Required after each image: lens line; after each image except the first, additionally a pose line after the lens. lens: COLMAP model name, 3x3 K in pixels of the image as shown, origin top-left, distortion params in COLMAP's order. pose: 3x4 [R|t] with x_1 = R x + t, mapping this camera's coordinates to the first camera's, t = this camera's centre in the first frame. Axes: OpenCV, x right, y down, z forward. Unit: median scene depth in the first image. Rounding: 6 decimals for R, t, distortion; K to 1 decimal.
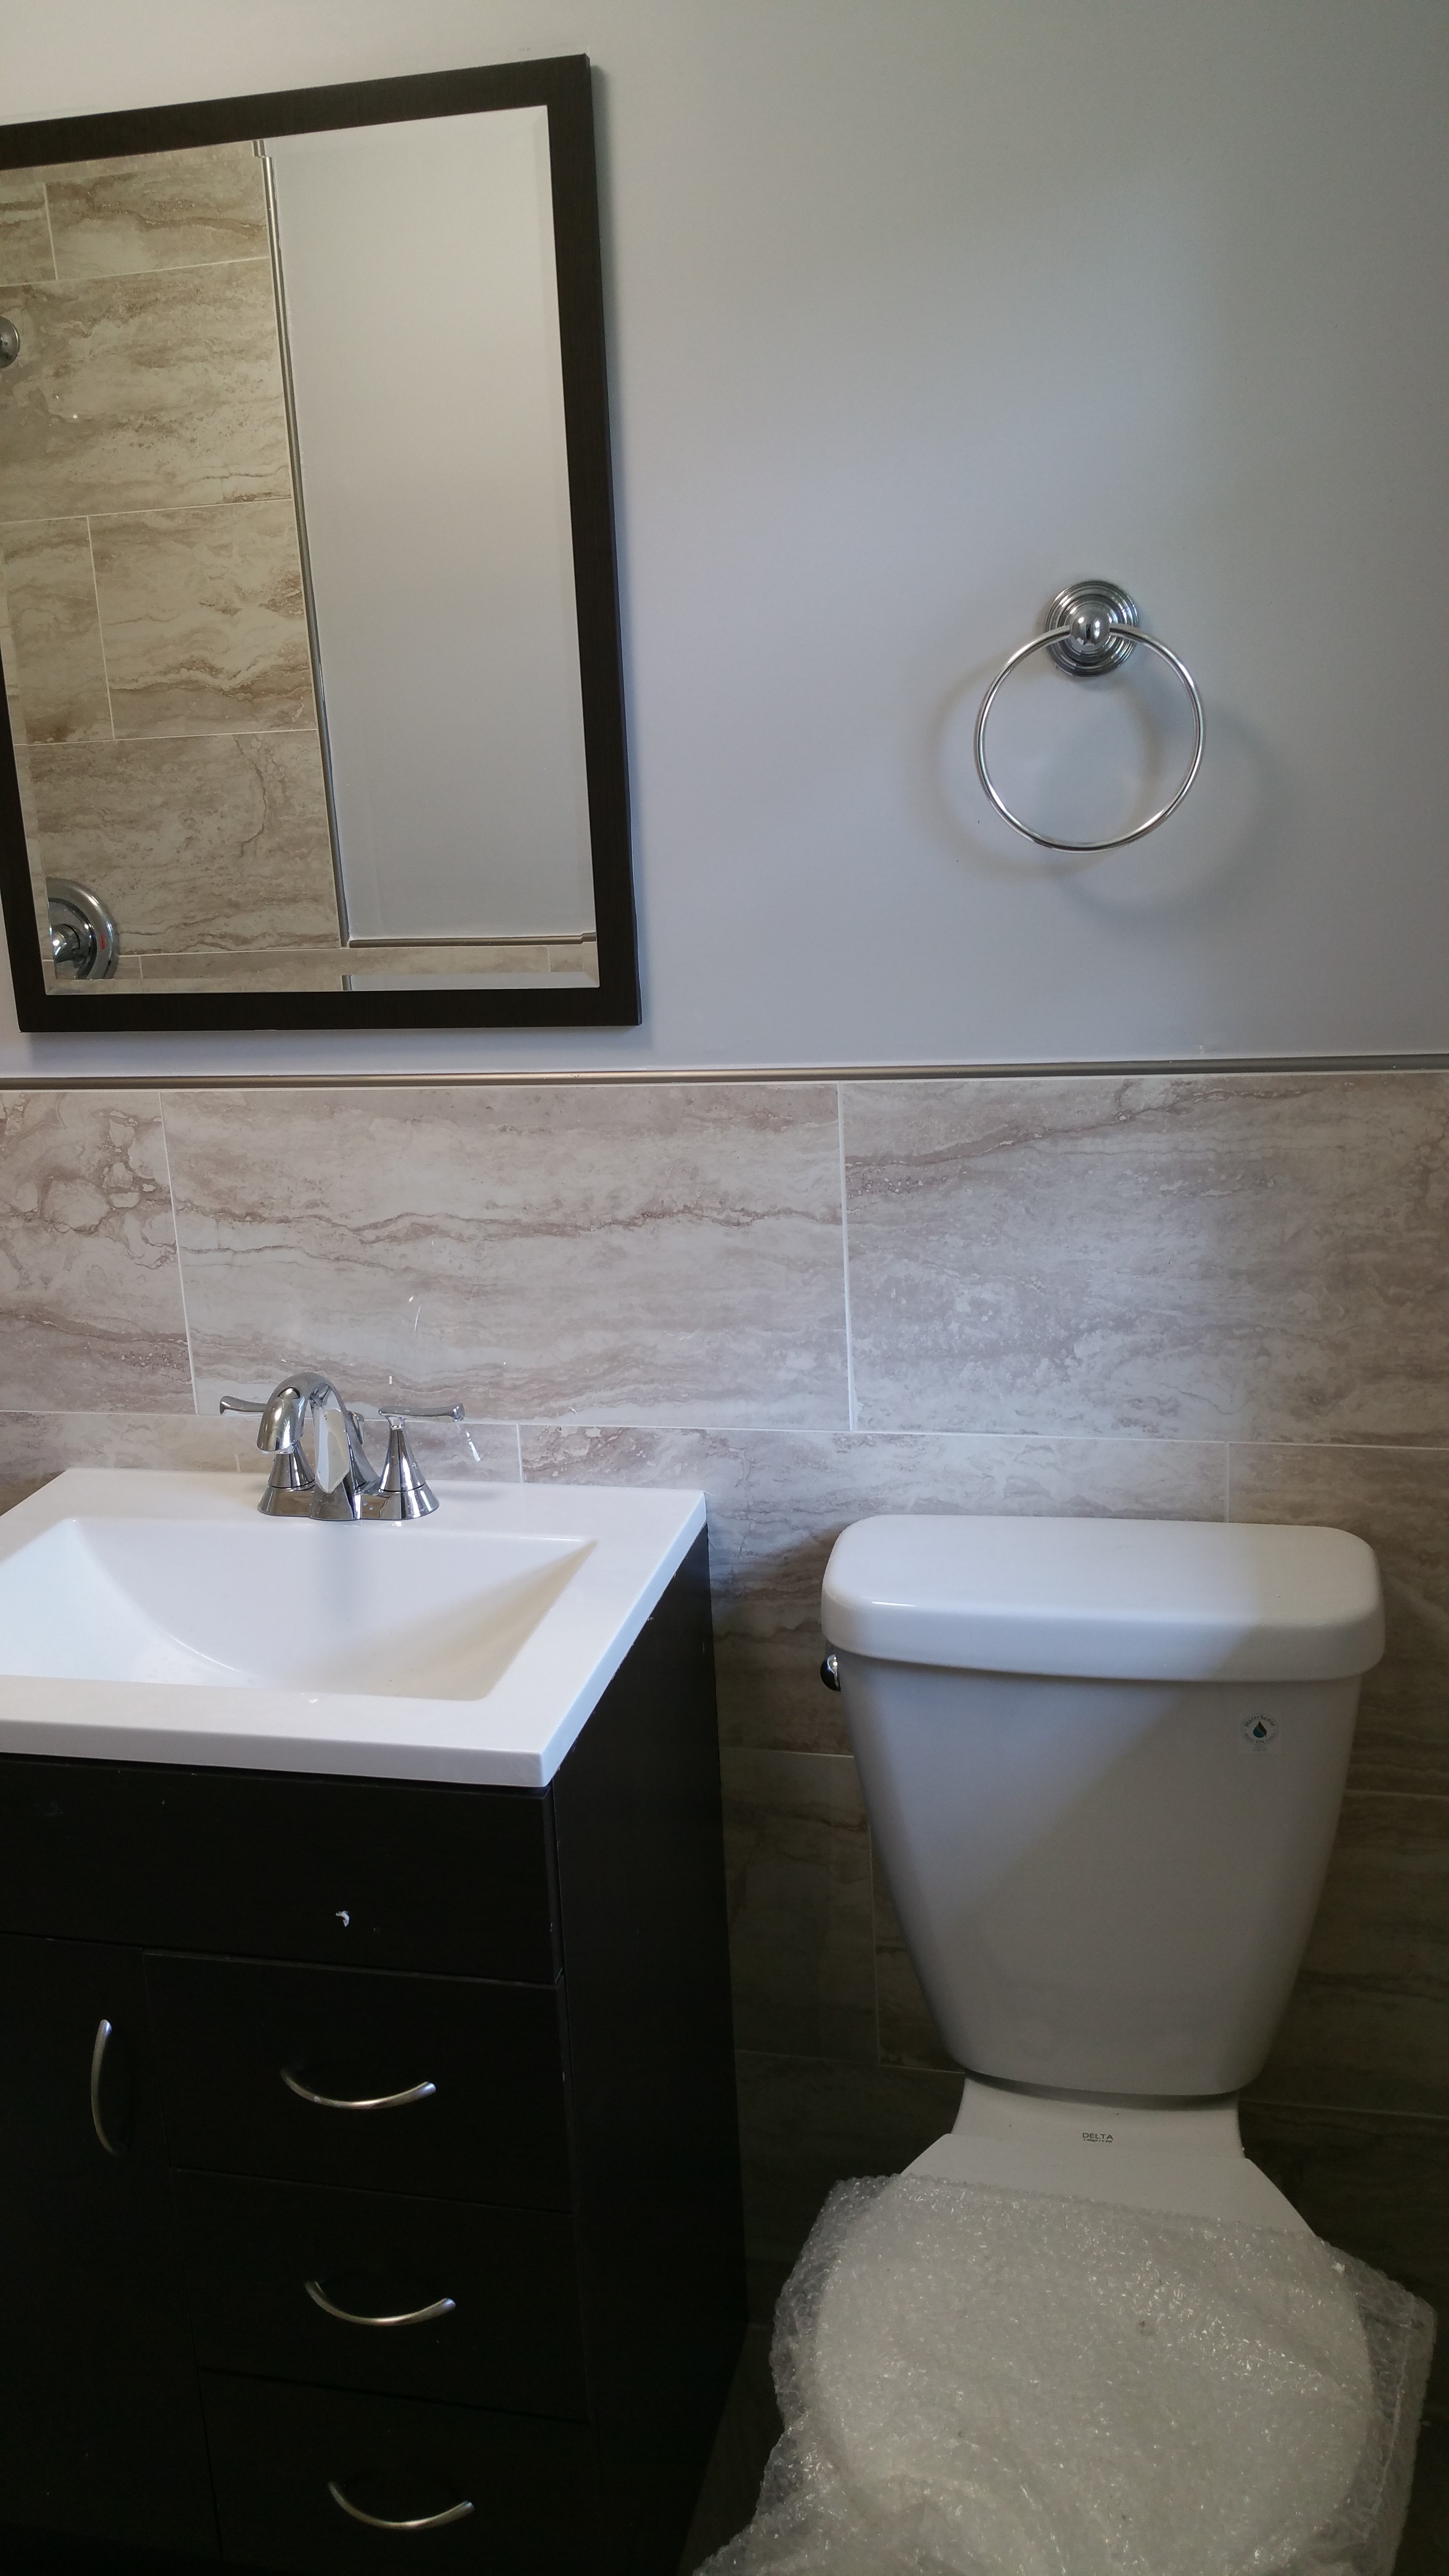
lens RADIAL K [[2051.7, 0, 723.3], [0, 2051.7, 1305.9], [0, 0, 1]] dist [0.034846, -0.070635]
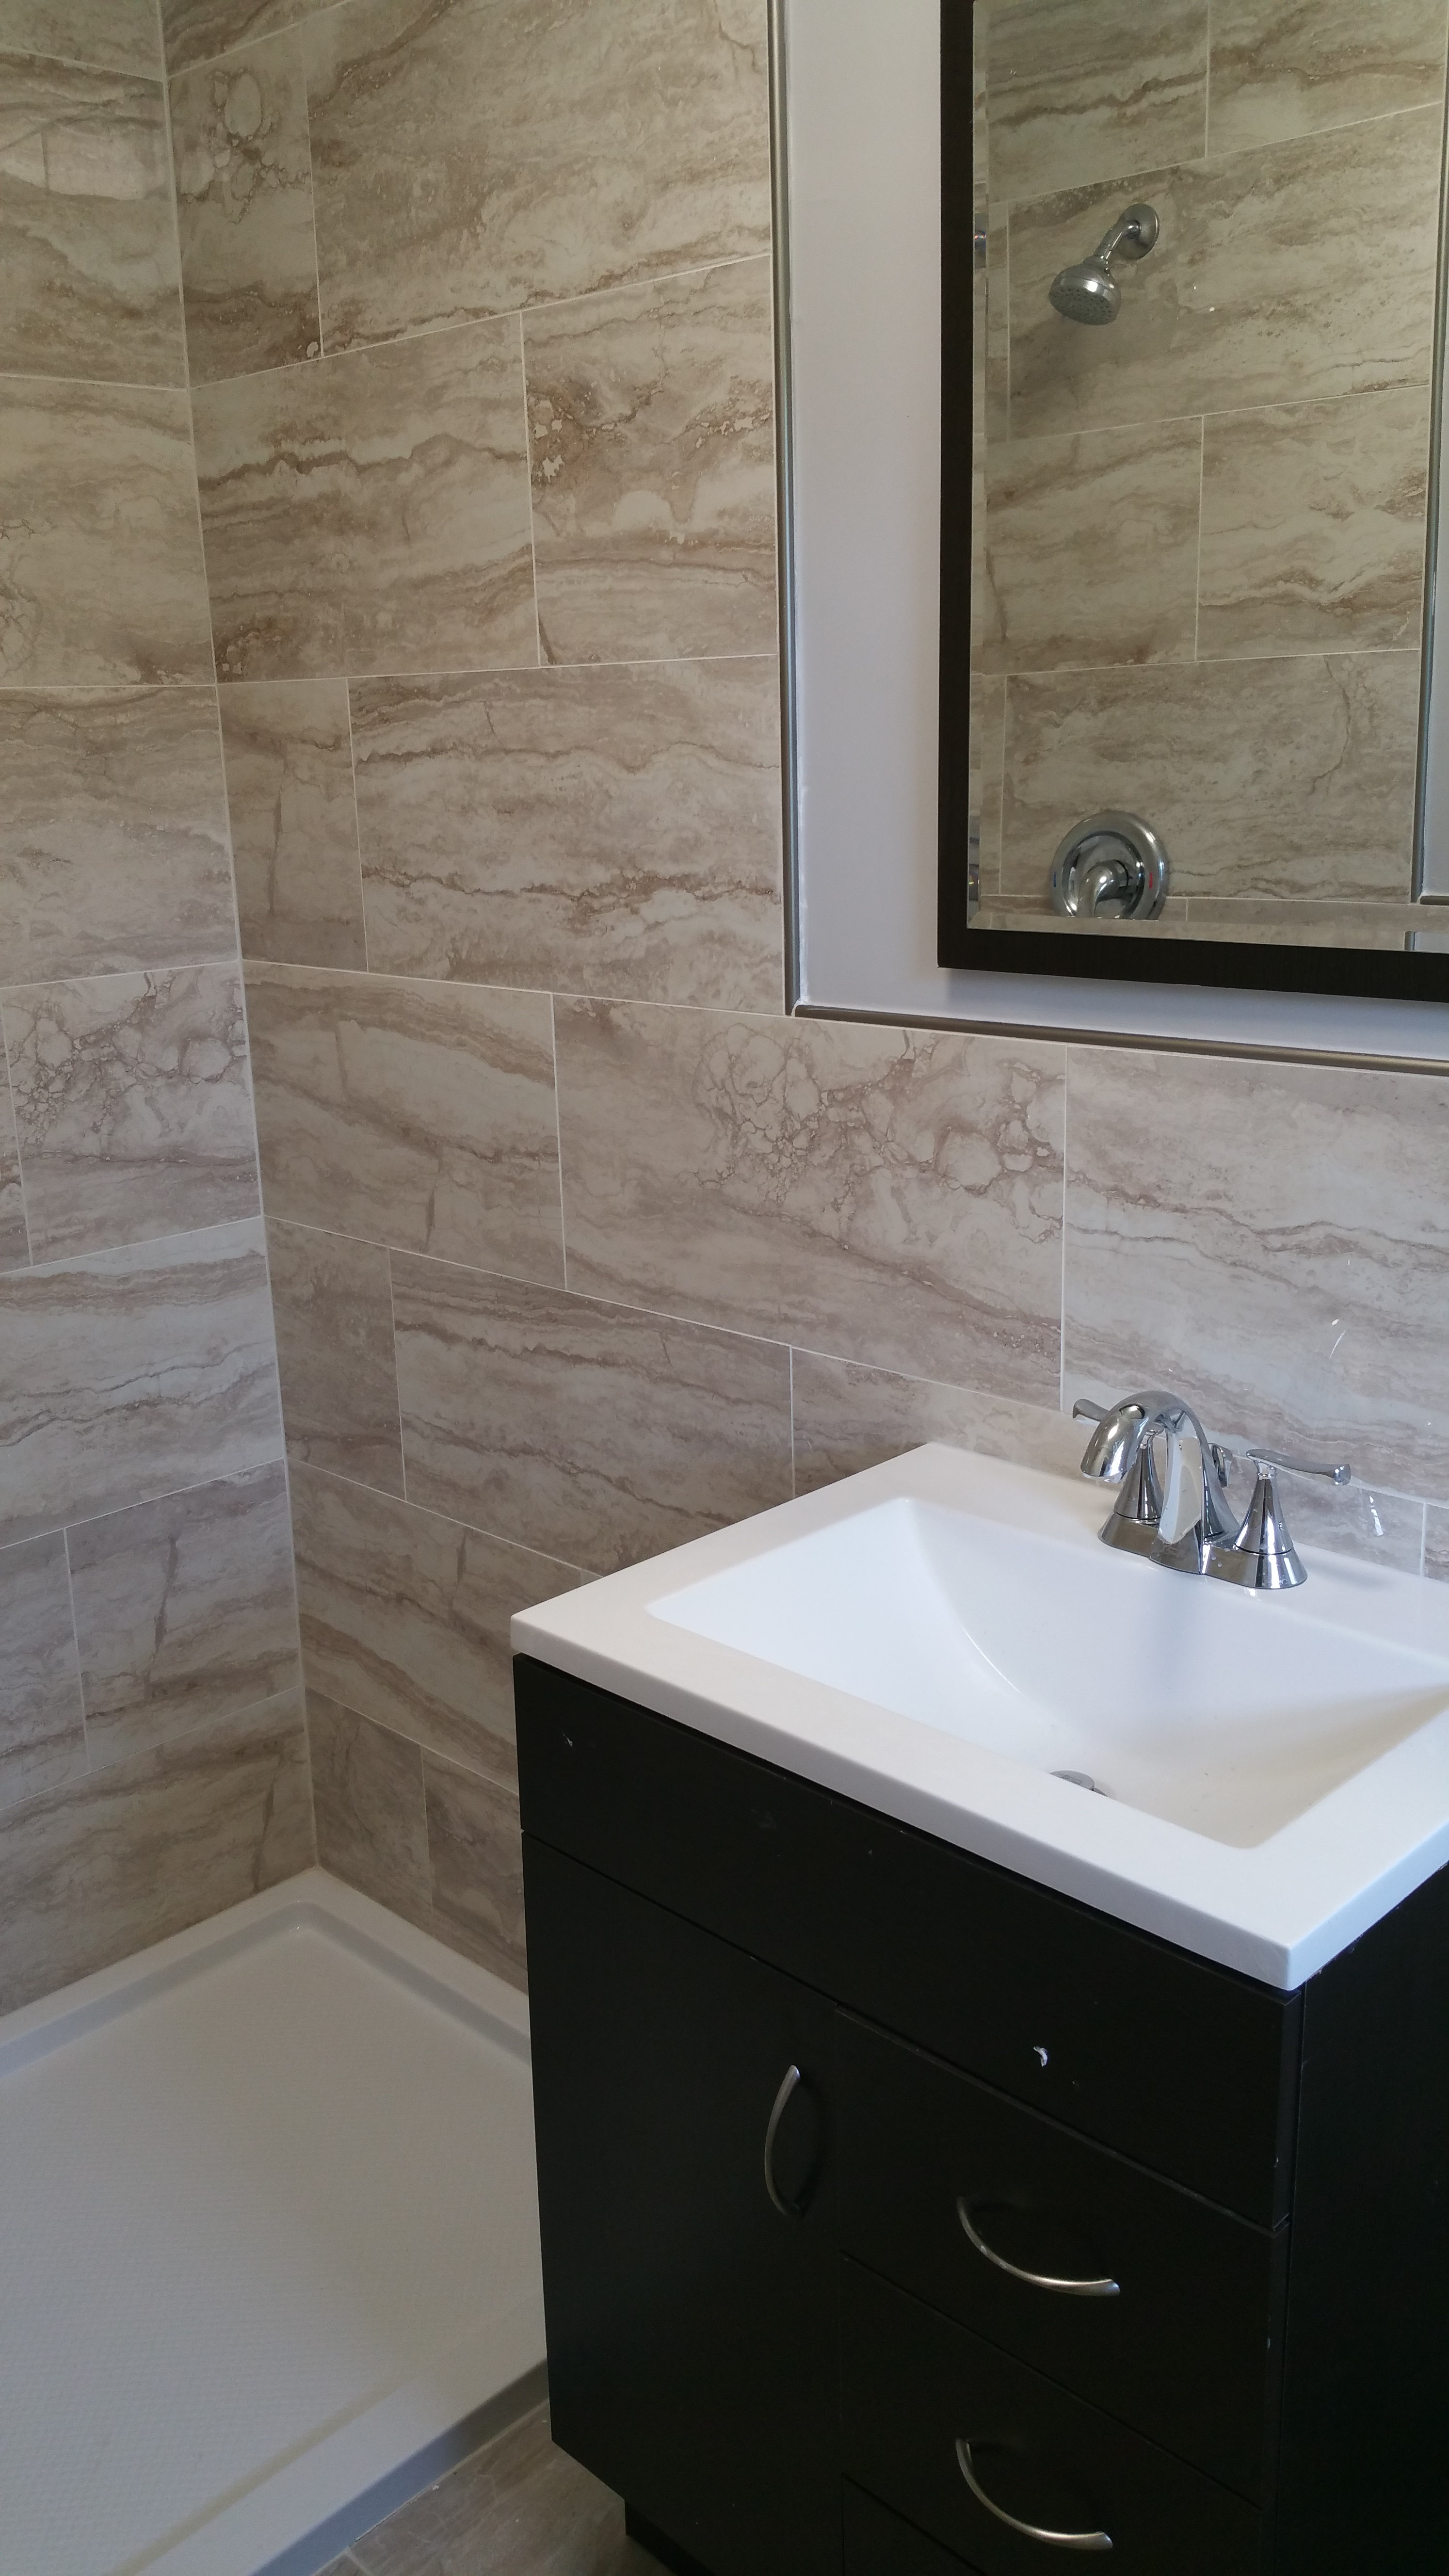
lens RADIAL K [[2051.7, 0, 734.6], [0, 2051.7, 1280.0], [0, 0, 1]] dist [0.034846, -0.070635]
pose [[0.841687, 0.158477, -0.516185, 0.053632], [-0.153268, 0.986761, 0.053035, -0.021301], [0.517756, 0.034476, 0.854833, 0.126904]]
